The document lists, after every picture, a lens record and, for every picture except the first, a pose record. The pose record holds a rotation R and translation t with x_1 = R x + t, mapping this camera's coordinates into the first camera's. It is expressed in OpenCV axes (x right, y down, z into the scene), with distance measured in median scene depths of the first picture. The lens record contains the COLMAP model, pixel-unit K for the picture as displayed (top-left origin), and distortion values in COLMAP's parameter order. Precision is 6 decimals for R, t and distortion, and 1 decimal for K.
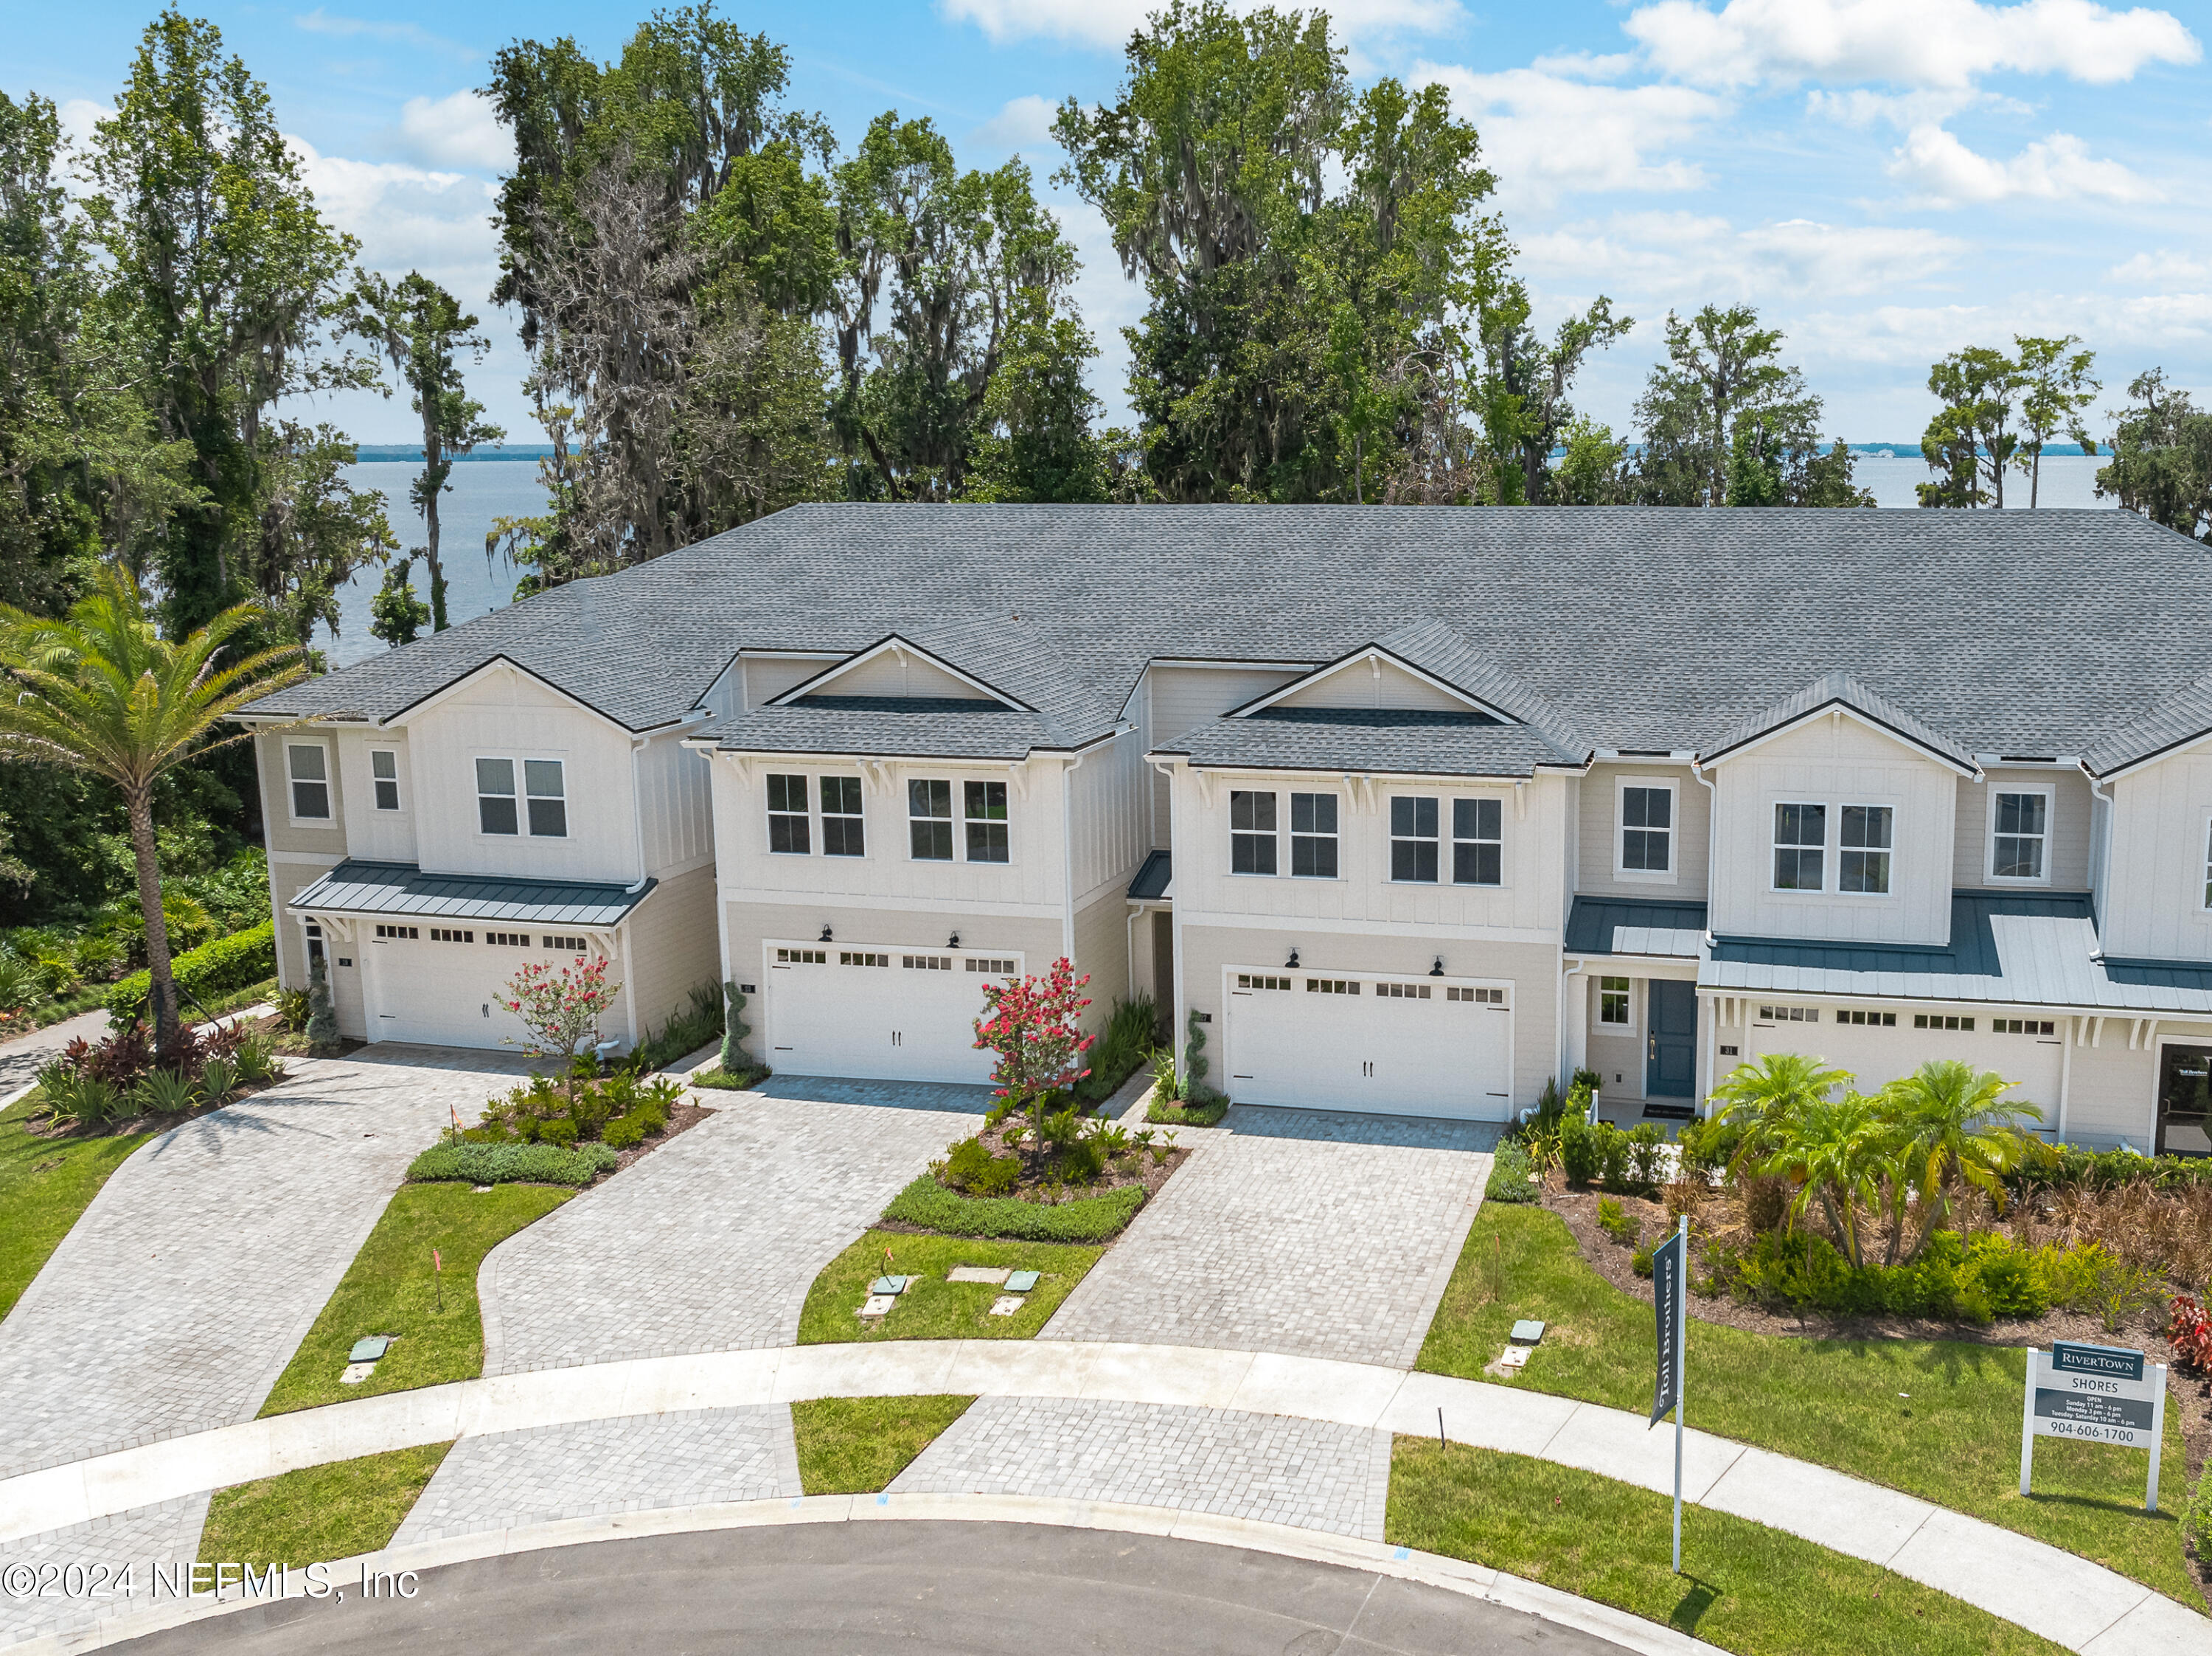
lens RADIAL K [[1952.0, 0, 1391.2], [0, 1952.0, 789.9], [0, 0, 1]] dist [-0.024766, 0.001224]
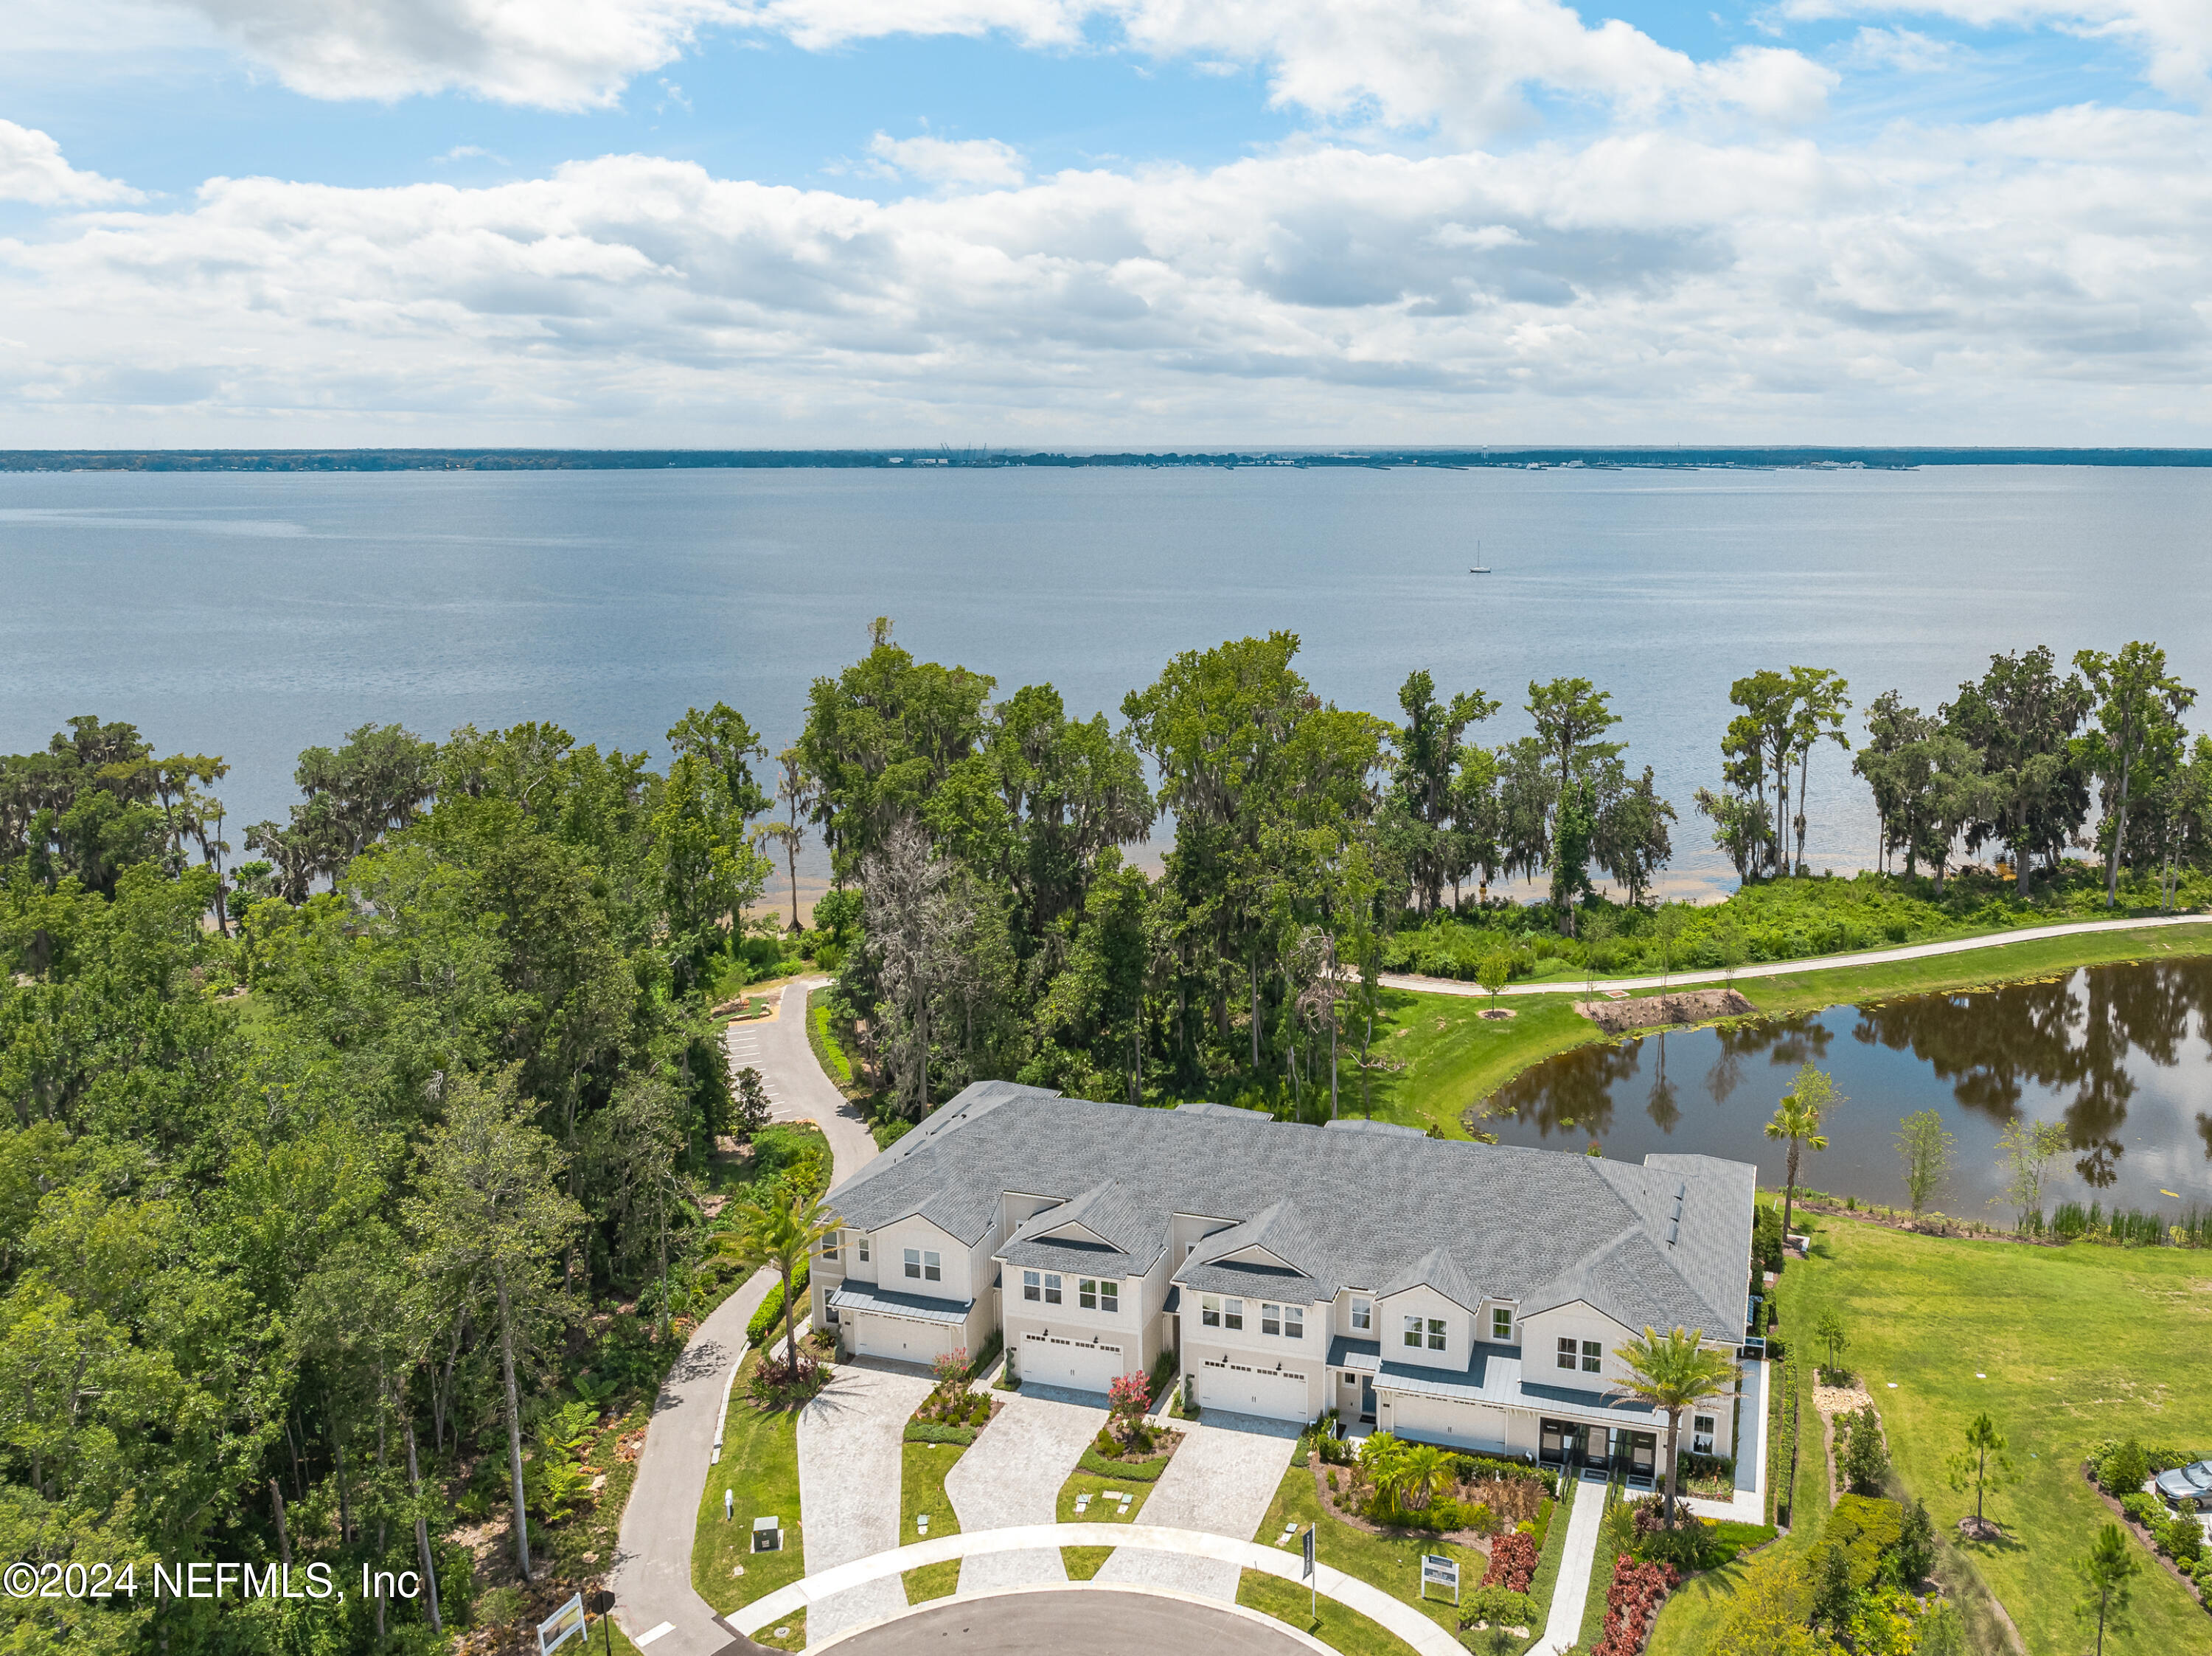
lens RADIAL K [[1812.3, 0, 1269.3], [0, 1812.3, 756.3], [0, 0, 1]] dist [-0.028833, -0.002901]
pose [[0.997291, 0.011997, -0.072574, 0.215398], [-0.011702, 0.999921, 0.004480, -0.903290], [0.072623, -0.003618, 0.997353, -1.741242]]
